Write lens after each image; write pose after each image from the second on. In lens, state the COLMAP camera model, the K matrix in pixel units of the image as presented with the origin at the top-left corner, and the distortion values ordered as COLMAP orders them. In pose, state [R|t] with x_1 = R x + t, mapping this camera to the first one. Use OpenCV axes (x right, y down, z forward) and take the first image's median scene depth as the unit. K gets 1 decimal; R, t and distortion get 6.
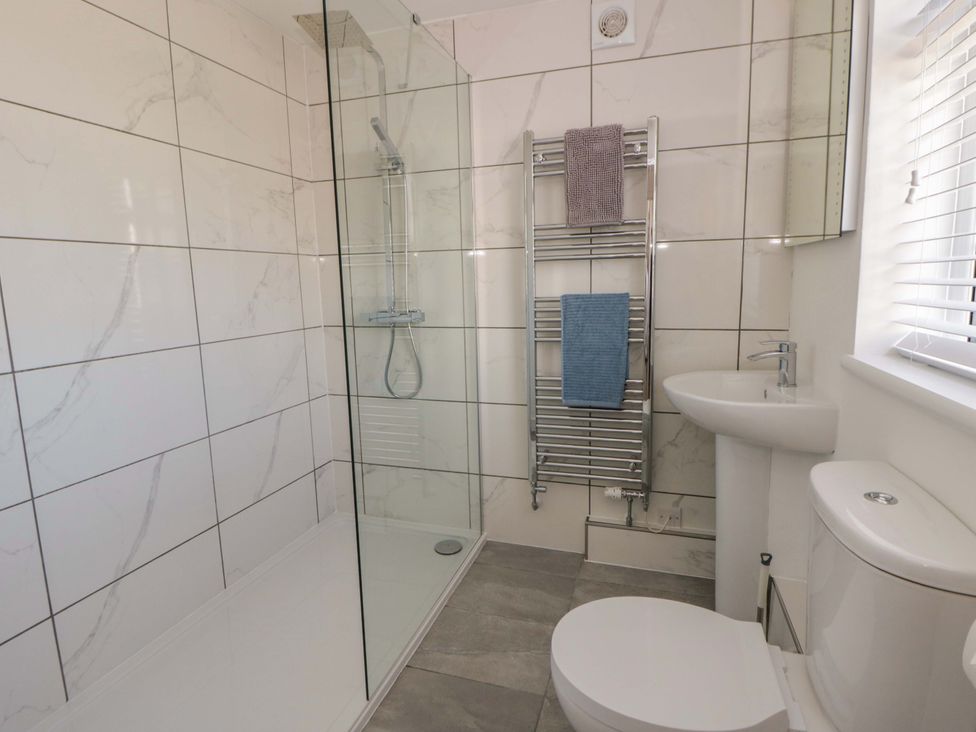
lens RADIAL K [[509.0, 0, 485.0], [0, 509.0, 365.7], [0, 0, 1]] dist [-0.006375, -0.011172]
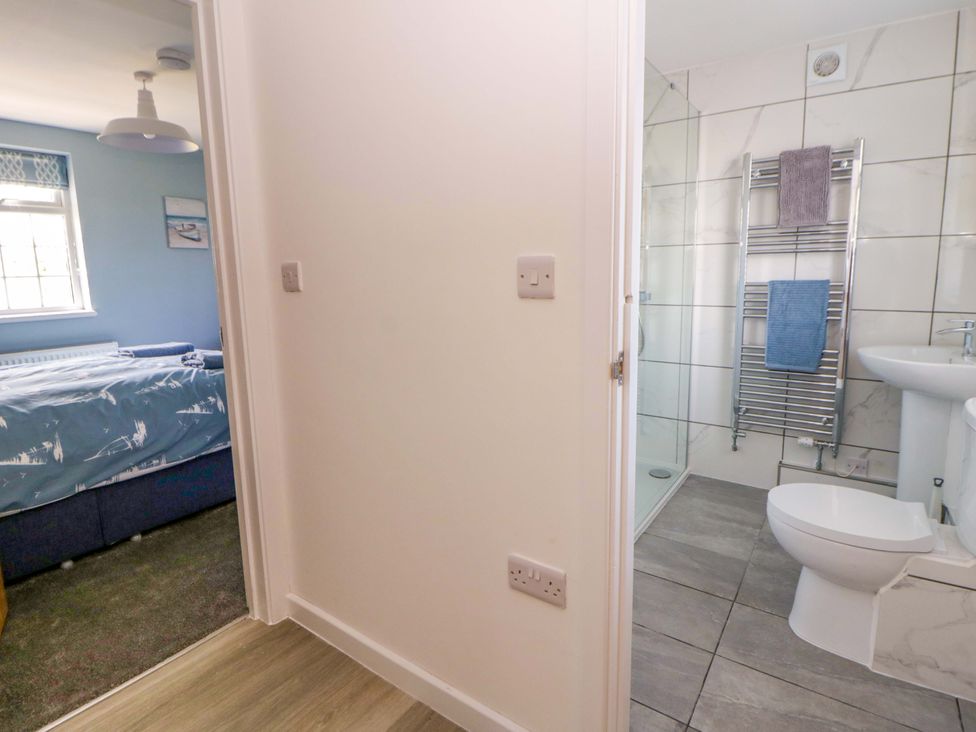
lens RADIAL K [[509.0, 0, 492.2], [0, 509.0, 355.9], [0, 0, 1]] dist [-0.006375, -0.011172]
pose [[0.957418, 0.050596, -0.284237, -0.139996], [-0.048724, 0.998719, 0.013659, 0.063736], [0.284564, 0.000772, 0.958657, -0.404567]]
